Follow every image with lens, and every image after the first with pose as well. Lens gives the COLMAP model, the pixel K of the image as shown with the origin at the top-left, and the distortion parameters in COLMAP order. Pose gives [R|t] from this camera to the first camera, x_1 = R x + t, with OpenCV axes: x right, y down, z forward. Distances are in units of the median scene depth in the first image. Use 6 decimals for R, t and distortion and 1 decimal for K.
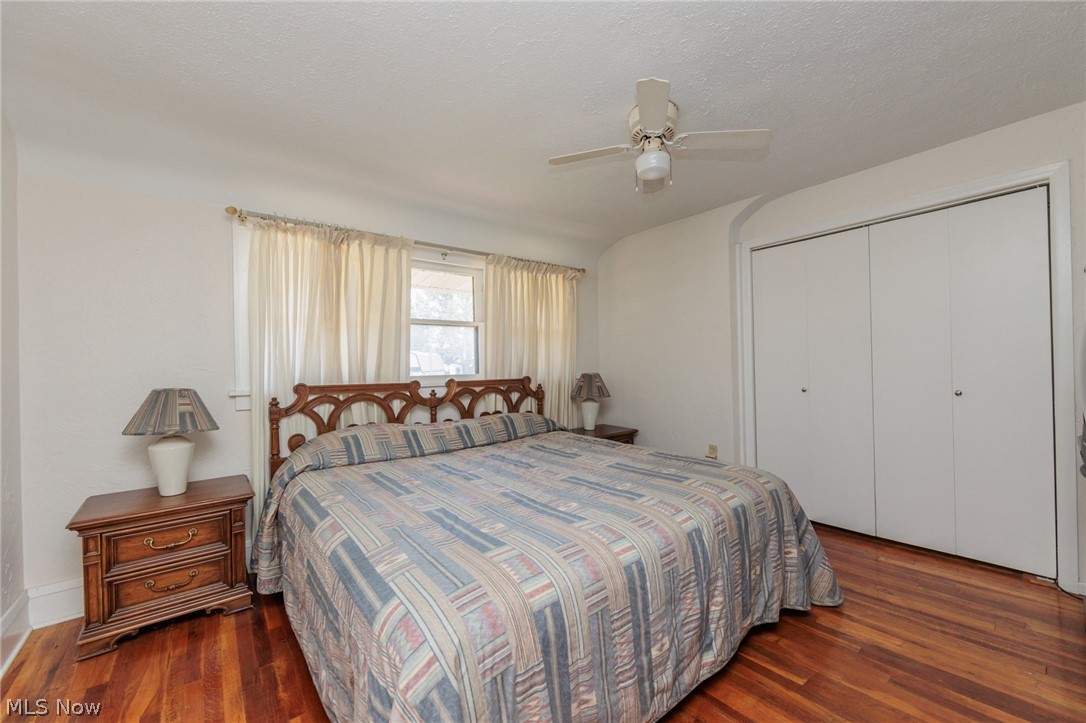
lens RADIAL K [[427.6, 0, 542.7], [0, 427.6, 361.0], [0, 0, 1]] dist [-0.003736, -0.000009]
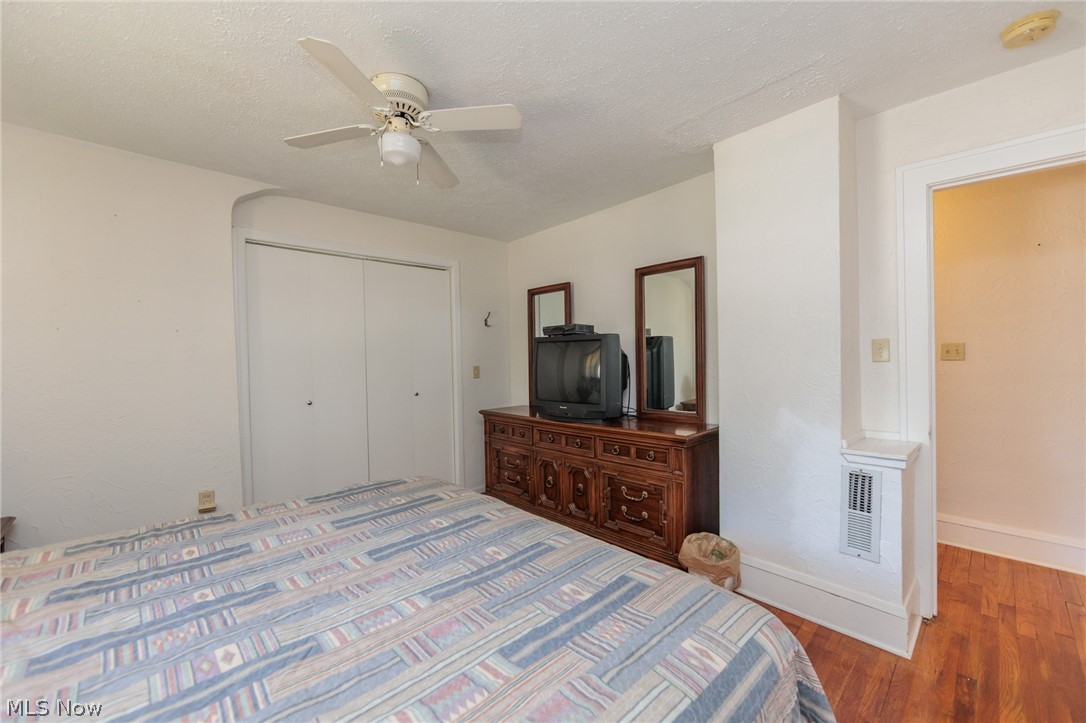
lens RADIAL K [[427.6, 0, 541.9], [0, 427.6, 360.9], [0, 0, 1]] dist [-0.003736, -0.000009]
pose [[-0.075401, 0.011014, 0.997092, -0.750212], [0.013306, 0.999861, -0.010038, -0.025995], [-0.997065, 0.012511, -0.075537, 0.922929]]
